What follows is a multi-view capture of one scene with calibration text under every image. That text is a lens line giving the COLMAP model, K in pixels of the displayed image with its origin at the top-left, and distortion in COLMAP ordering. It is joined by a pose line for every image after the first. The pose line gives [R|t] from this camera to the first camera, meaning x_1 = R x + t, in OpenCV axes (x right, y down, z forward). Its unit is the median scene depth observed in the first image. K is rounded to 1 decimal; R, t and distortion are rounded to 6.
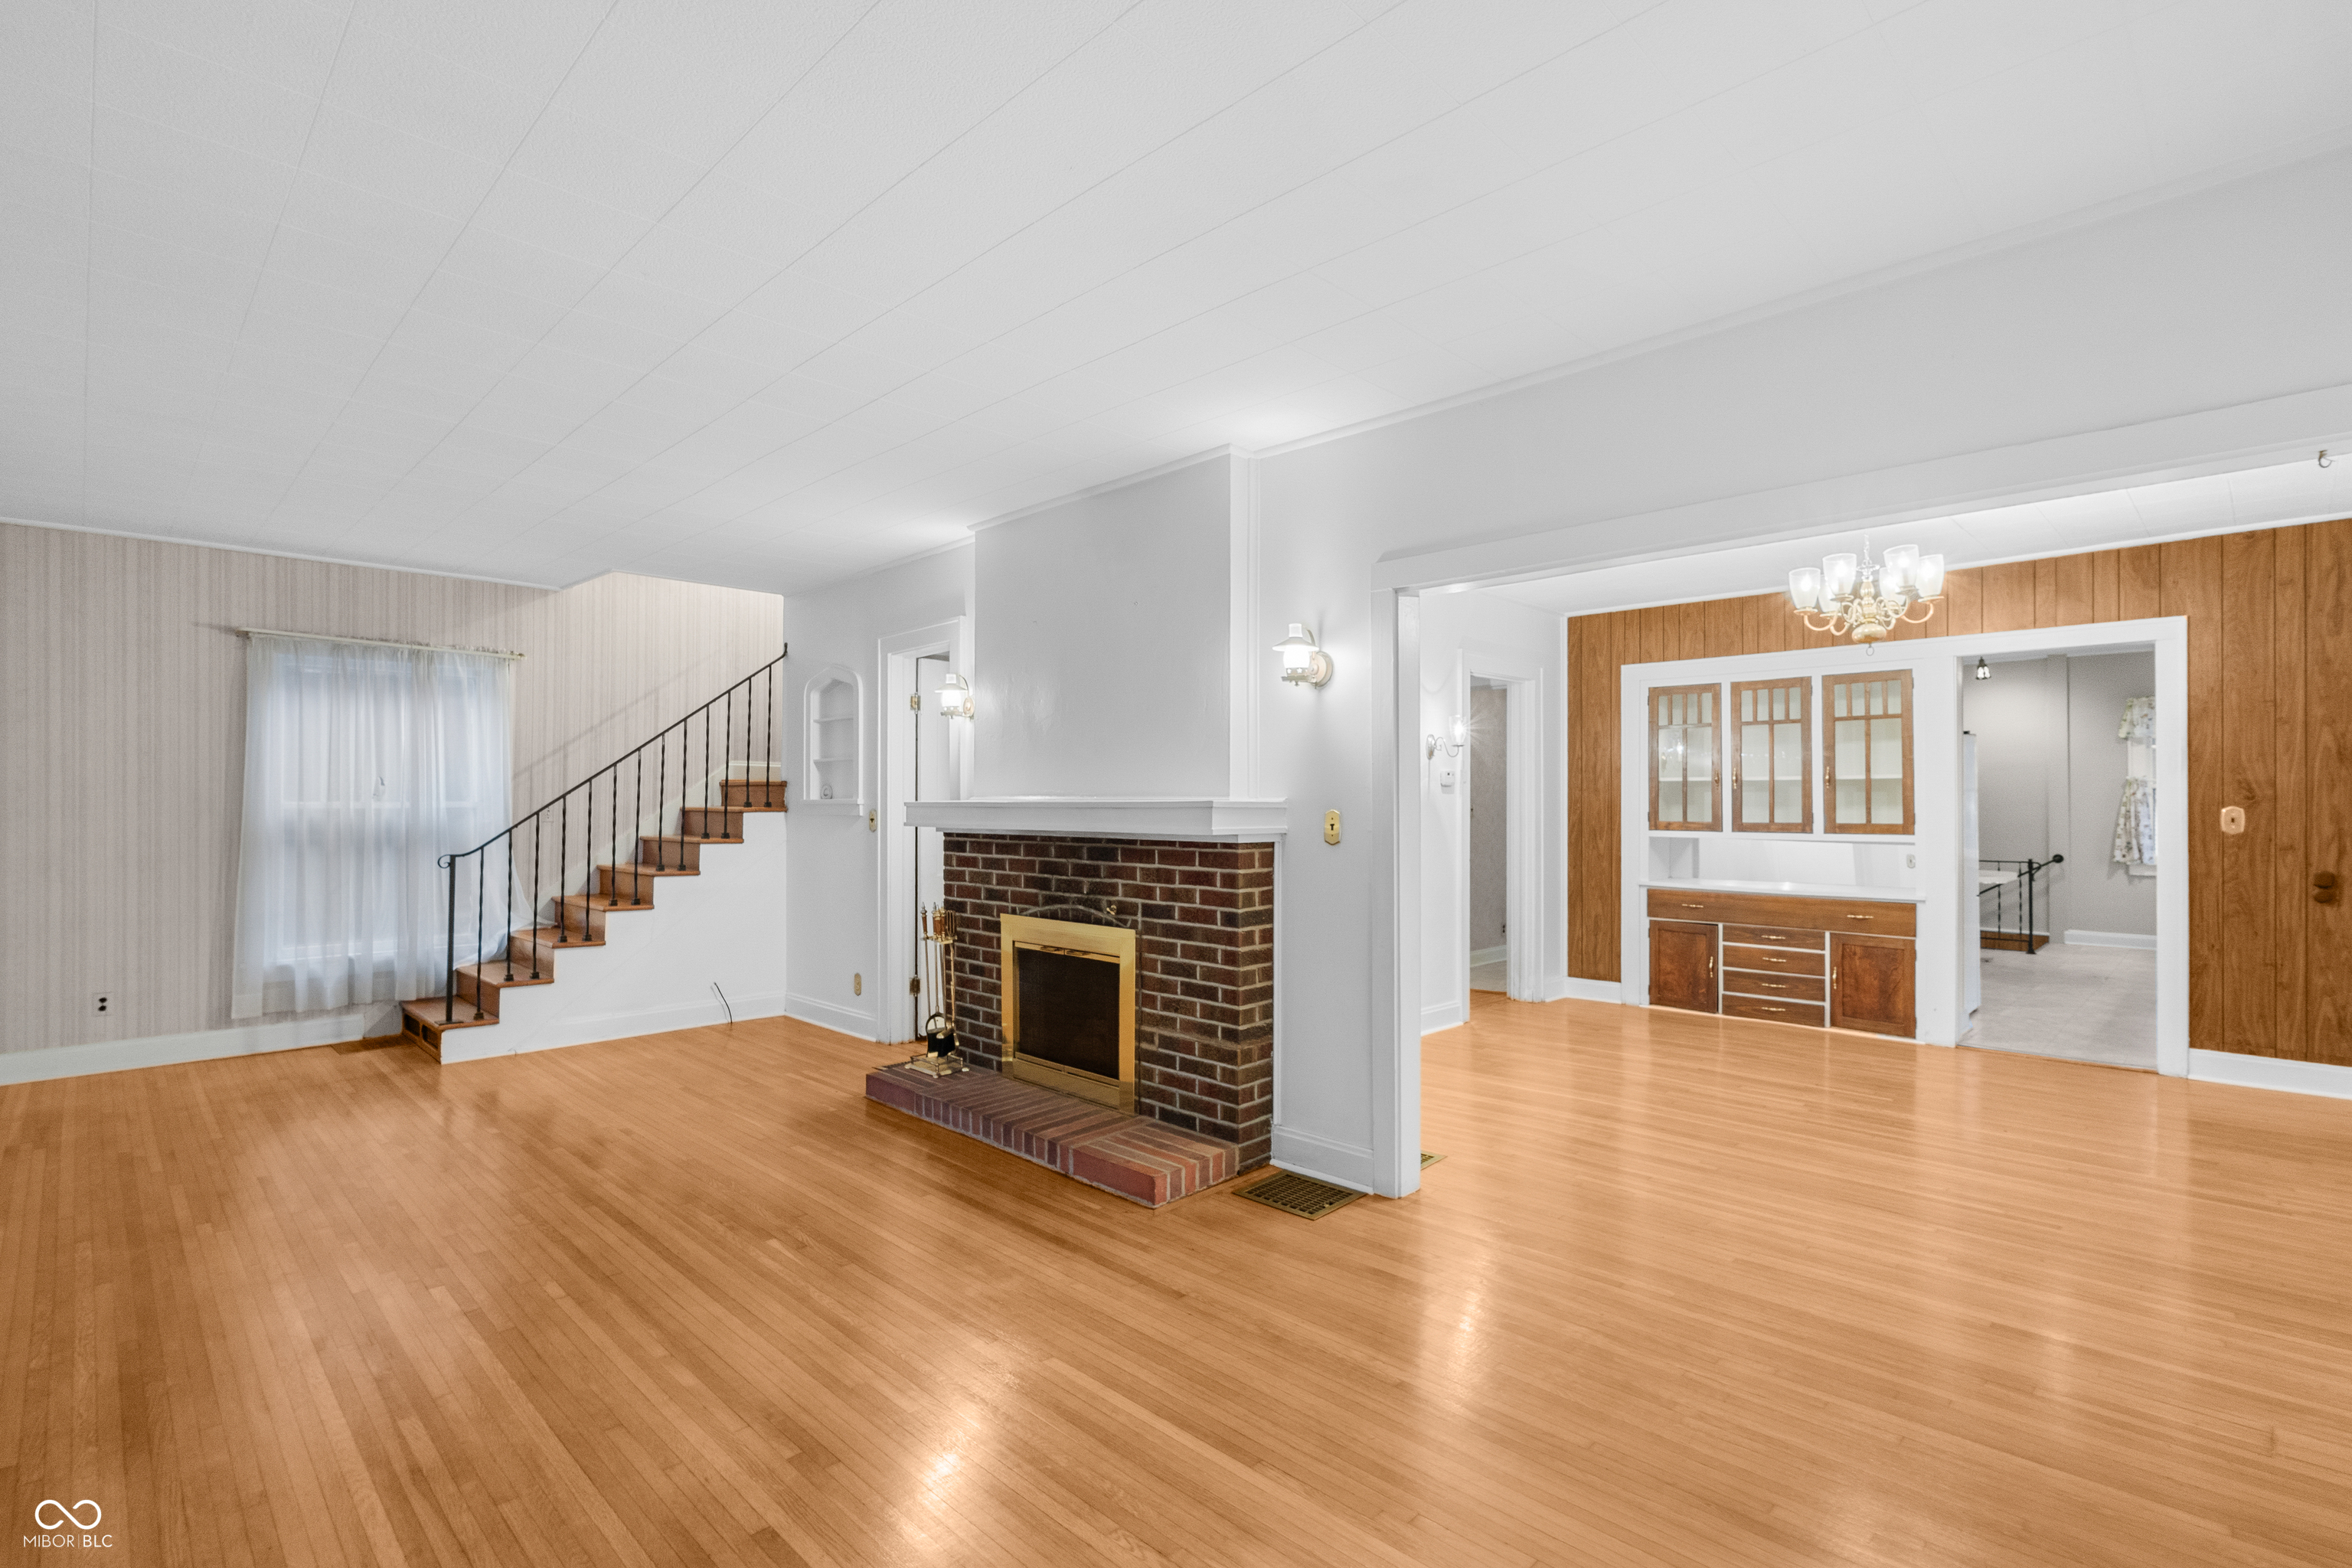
lens RADIAL K [[1099.5, 0, 1176.0], [0, 1099.5, 784.0], [0, 0, 1]] dist [-0.000882, -0.000951]
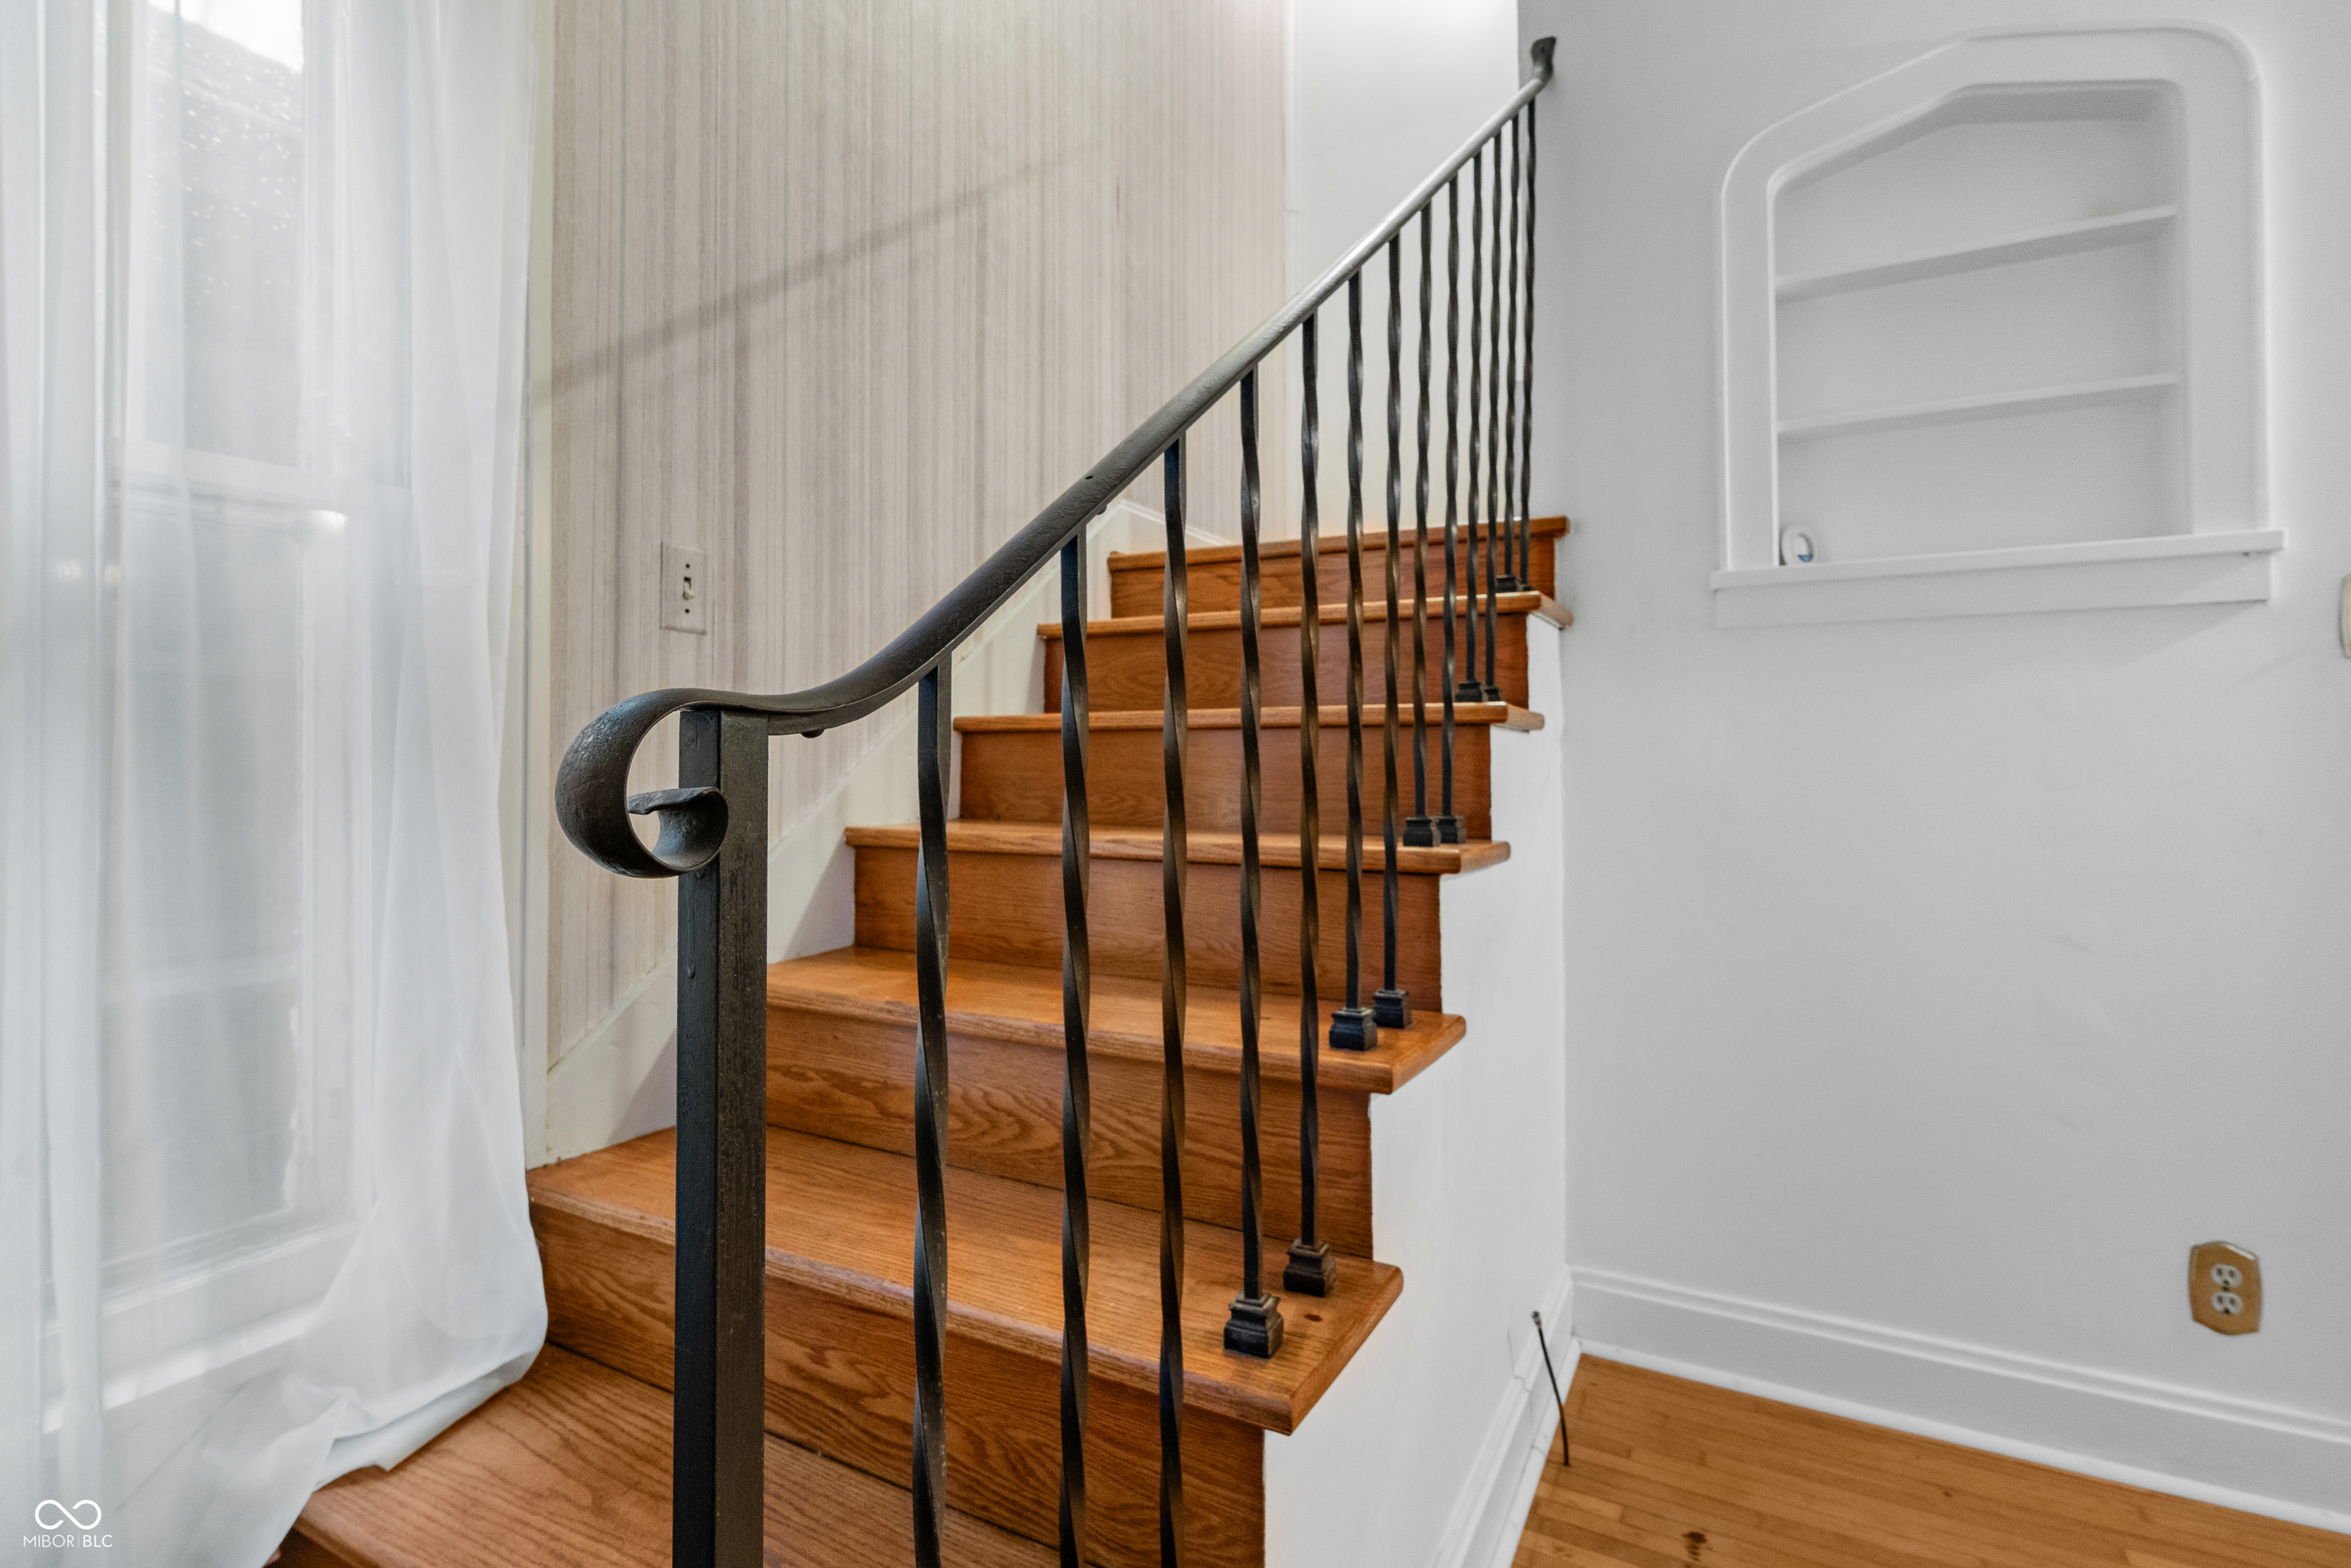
lens RADIAL K [[1120.0, 0, 1169.1], [0, 1120.0, 752.7], [0, 0, 1]] dist [-0.000292, 0.000040]
pose [[0.961035, -0.001235, 0.276423, -0.701086], [-0.000625, 0.999978, 0.006640, 0.073242], [-0.276425, -0.006554, 0.961013, 0.989390]]
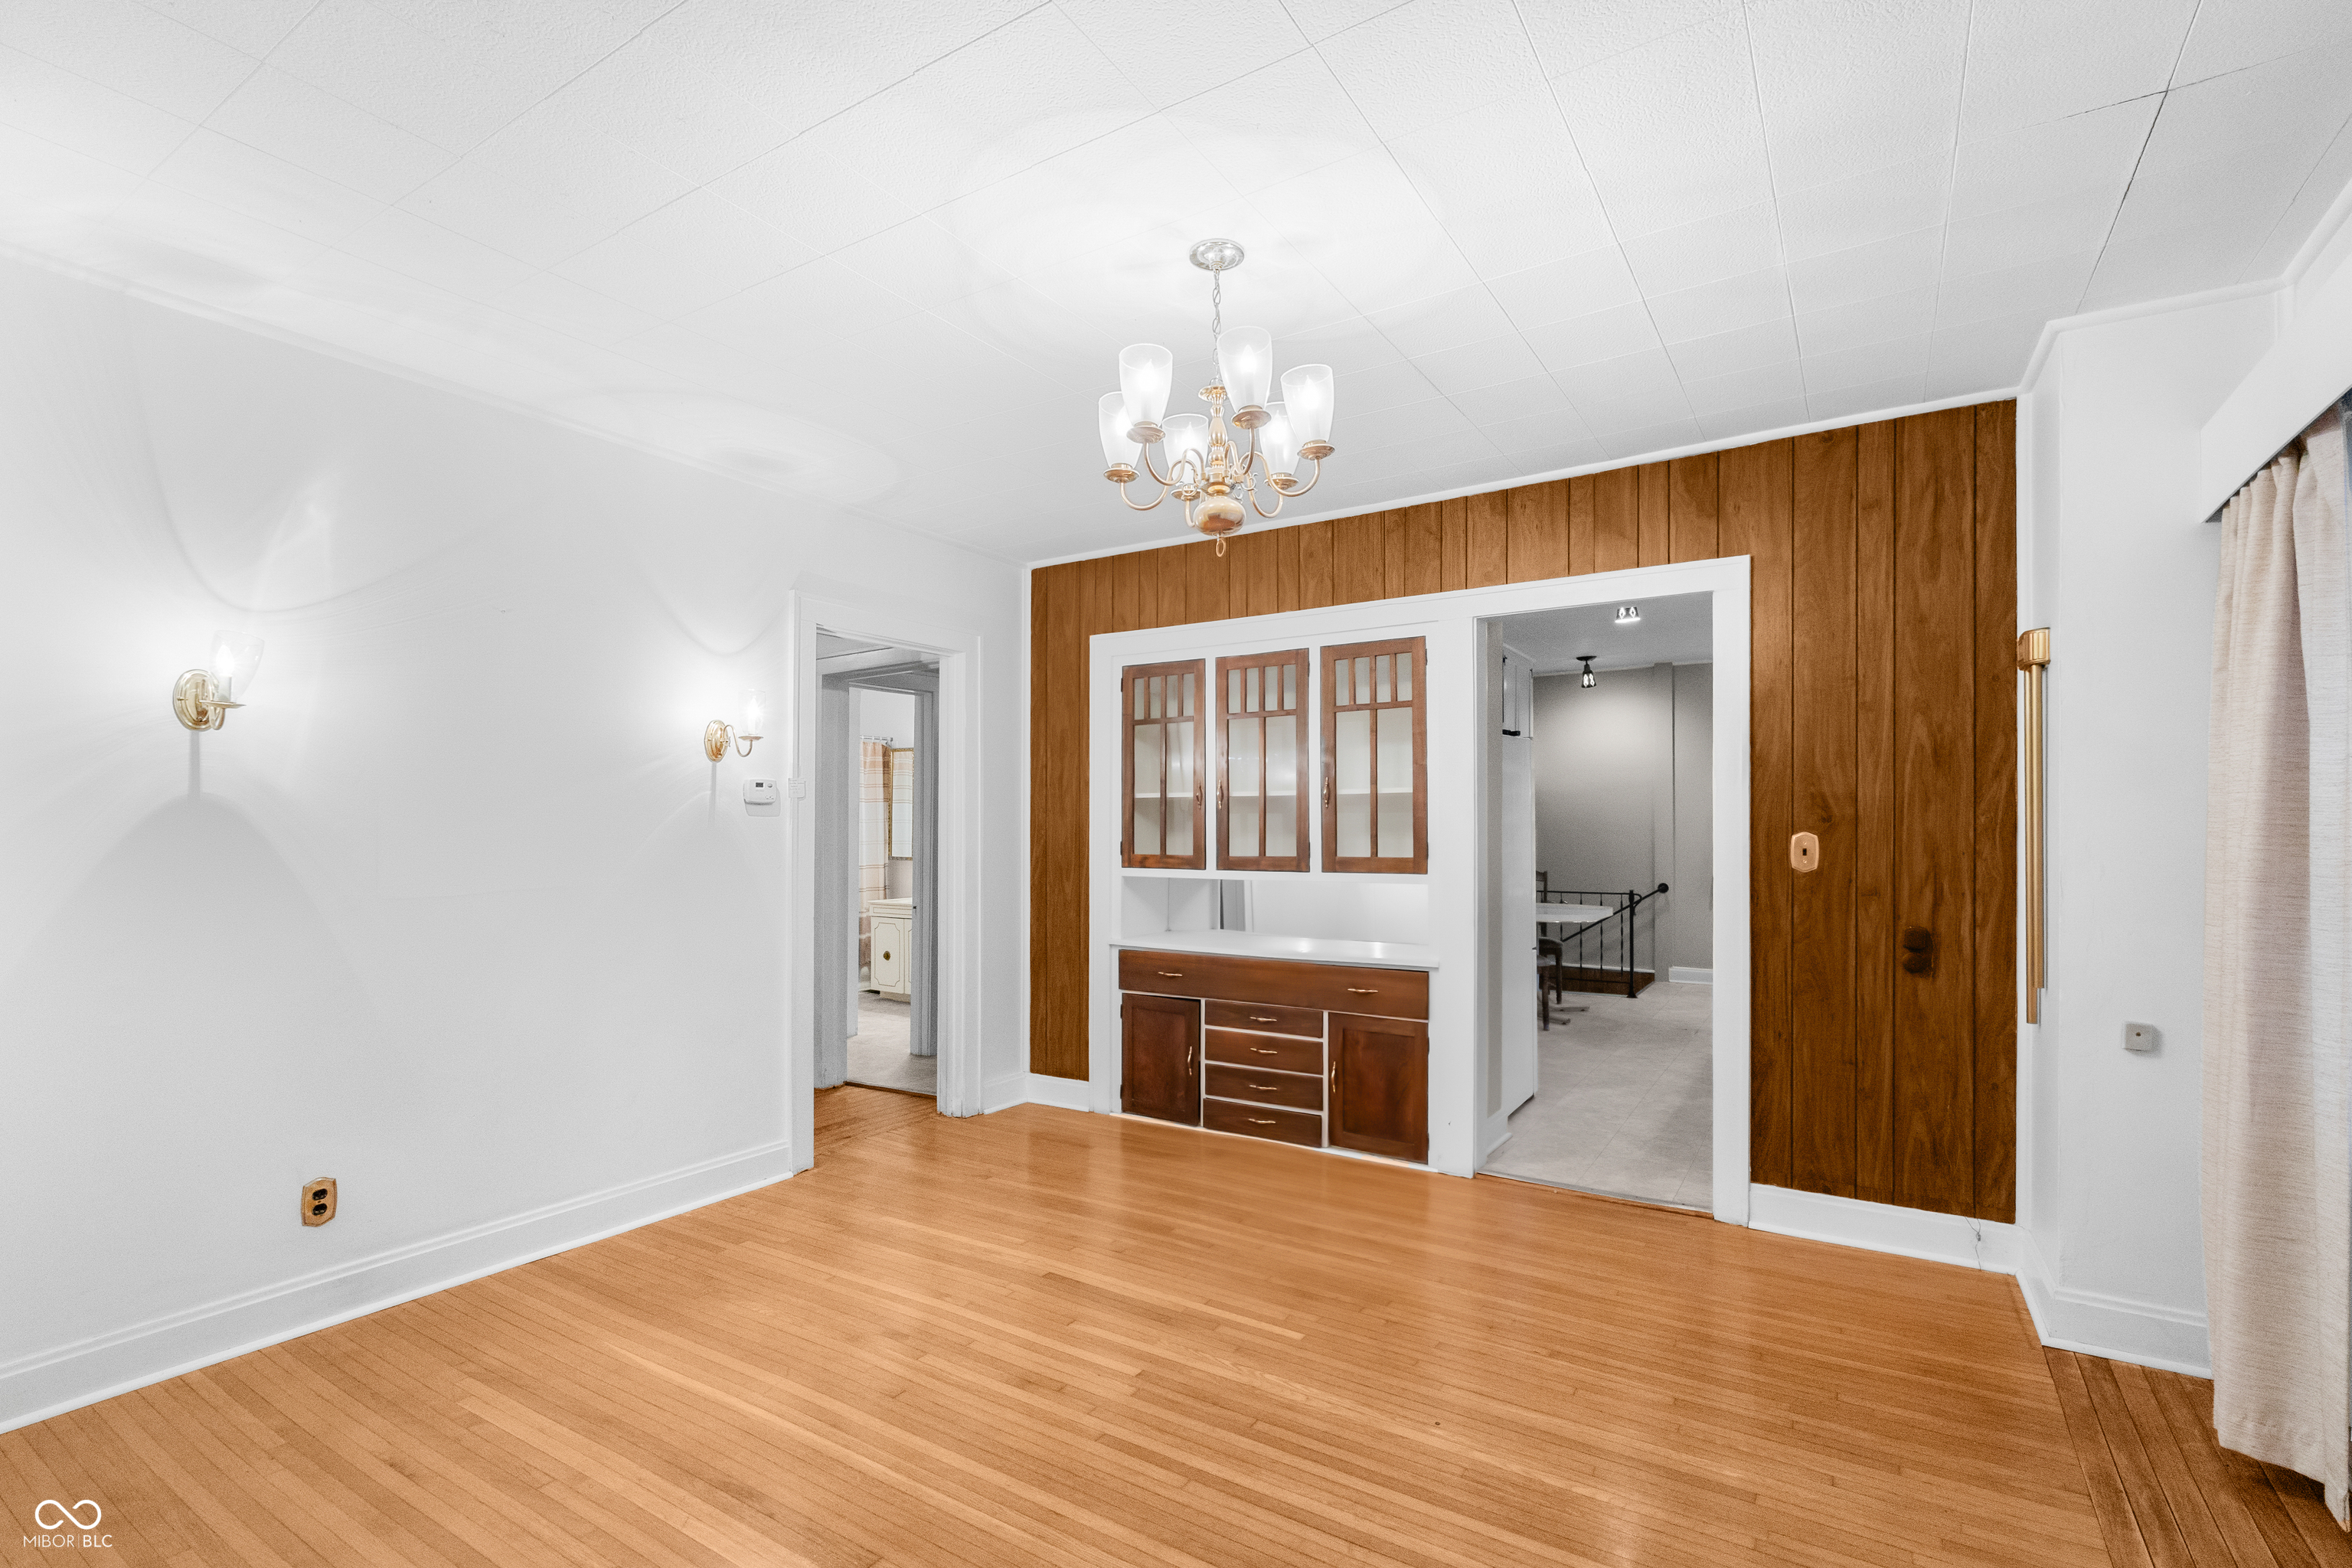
lens RADIAL K [[1077.5, 0, 1188.7], [0, 1077.5, 816.0], [0, 0, 1]] dist [-0.000339, 0.000219]
pose [[0.975473, -0.001307, 0.220115, 0.433944], [-0.000059, 0.999981, 0.006197, 0.006221], [-0.220118, -0.006058, 0.975454, 0.423114]]
